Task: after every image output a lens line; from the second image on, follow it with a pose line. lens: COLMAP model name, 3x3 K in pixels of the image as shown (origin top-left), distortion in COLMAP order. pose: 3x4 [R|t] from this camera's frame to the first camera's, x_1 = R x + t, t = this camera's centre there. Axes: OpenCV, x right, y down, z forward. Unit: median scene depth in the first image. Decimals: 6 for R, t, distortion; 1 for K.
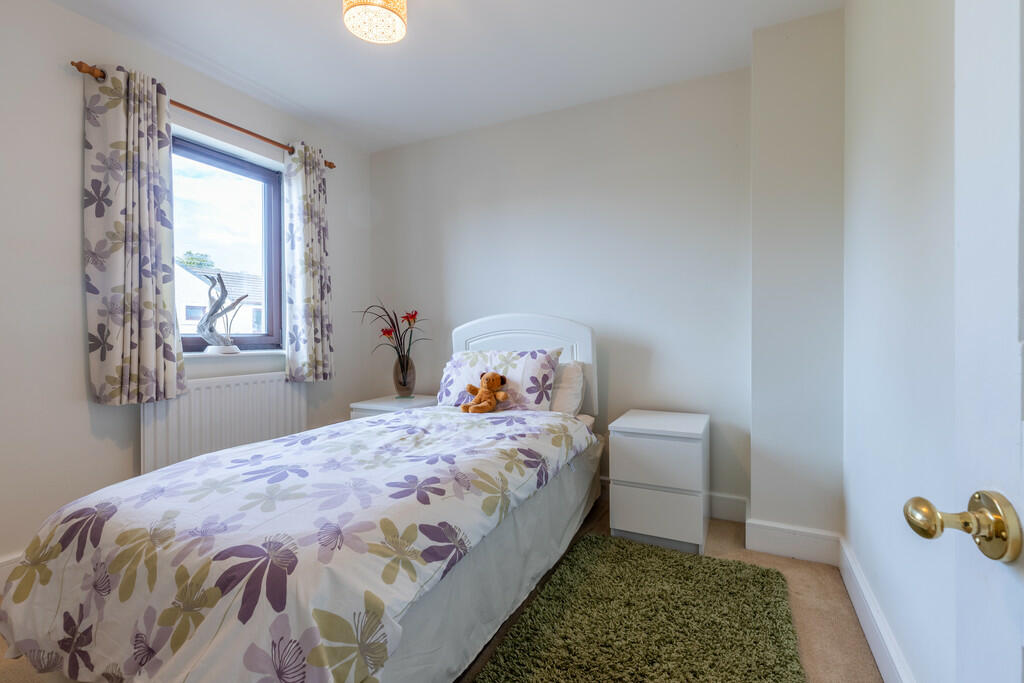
lens RADIAL K [[460.3, 0, 512.0], [0, 460.3, 341.5], [0, 0, 1]] dist [-0.000015, -0.000108]
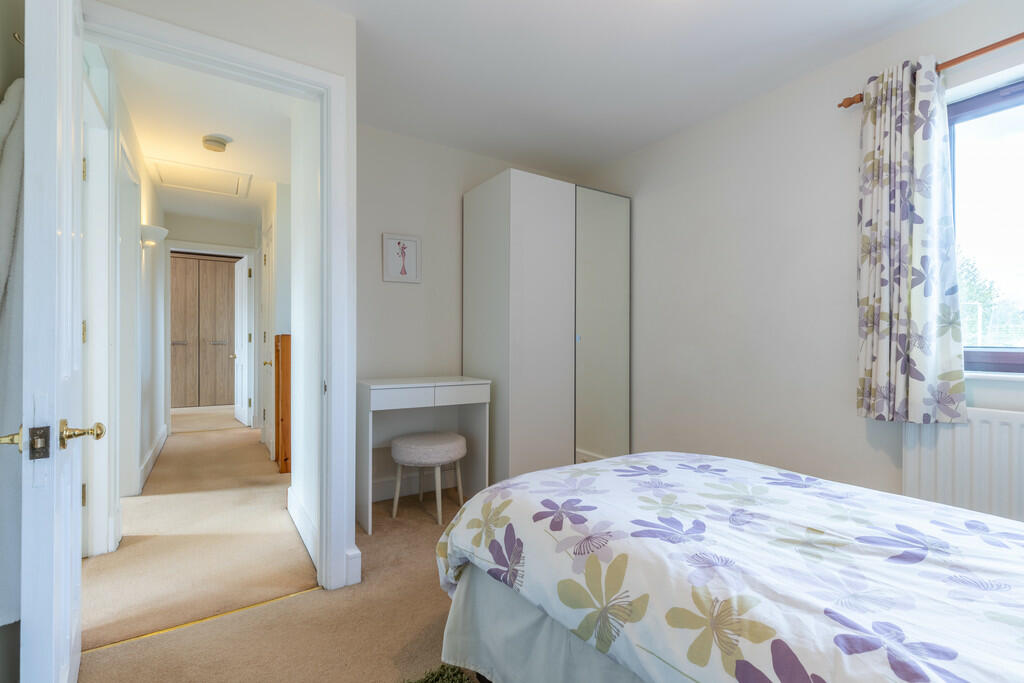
lens RADIAL K [[460.3, 0, 512.0], [0, 460.3, 341.5], [0, 0, 1]] dist [-0.000015, -0.000108]
pose [[-0.495213, 0.001195, -0.868771, 0.582441], [-0.021299, 0.999682, 0.013516, -0.034389], [0.868511, 0.025198, -0.495030, 1.207678]]
